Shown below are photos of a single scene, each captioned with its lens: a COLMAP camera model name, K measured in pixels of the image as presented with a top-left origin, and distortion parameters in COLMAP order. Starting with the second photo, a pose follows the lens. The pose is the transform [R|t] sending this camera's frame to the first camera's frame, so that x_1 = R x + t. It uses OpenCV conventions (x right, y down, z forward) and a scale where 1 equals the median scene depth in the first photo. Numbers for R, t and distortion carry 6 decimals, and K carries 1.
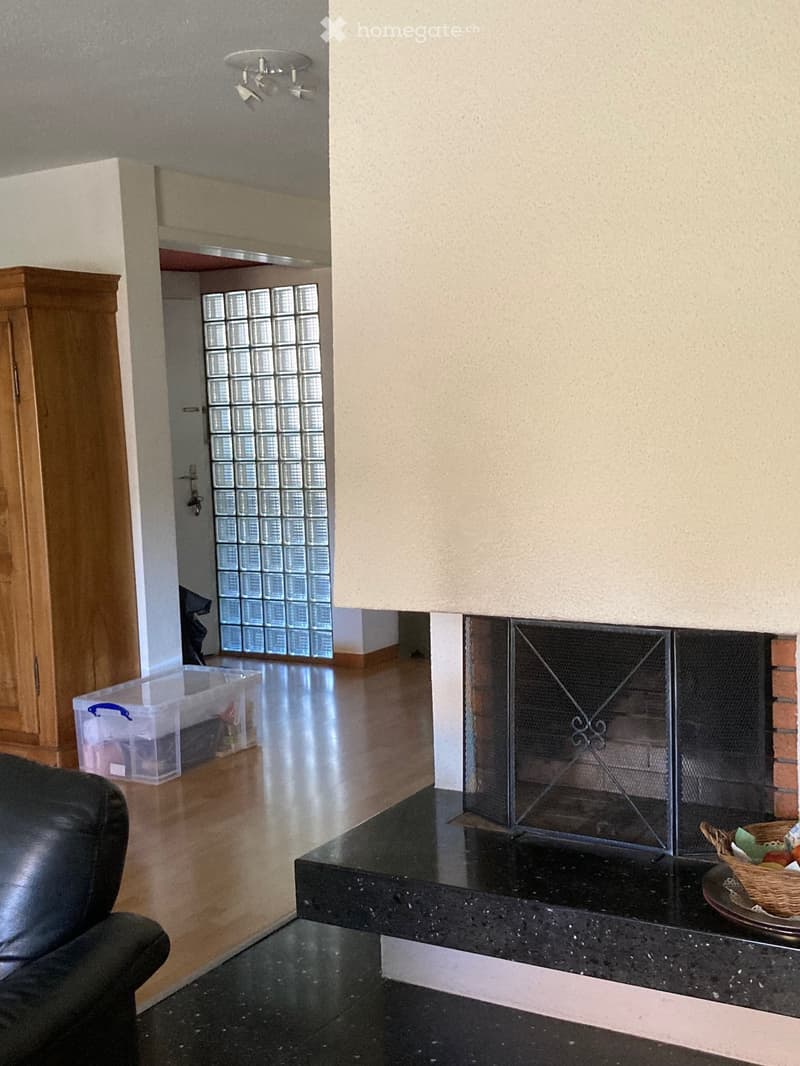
lens RADIAL K [[1327.6, 0, 400.0], [0, 1327.6, 533.0], [0, 0, 1]] dist [0.200238, 0.006771]
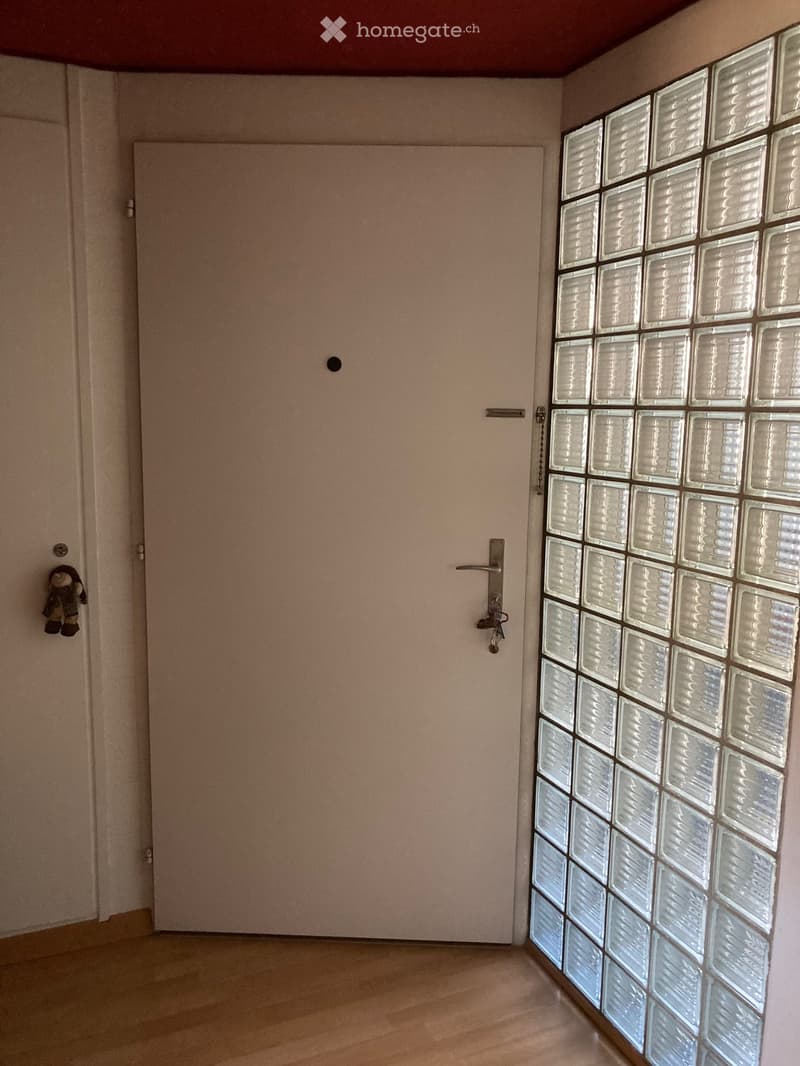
lens RADIAL K [[870.6, 0, 400.0], [0, 870.6, 533.0], [0, 0, 1]] dist [0.008987, 0.001189]
pose [[0.819095, 0.138227, -0.556755, -0.021928], [-0.106898, 0.990314, 0.088600, -0.074401], [0.563610, -0.013056, 0.825938, 0.741253]]
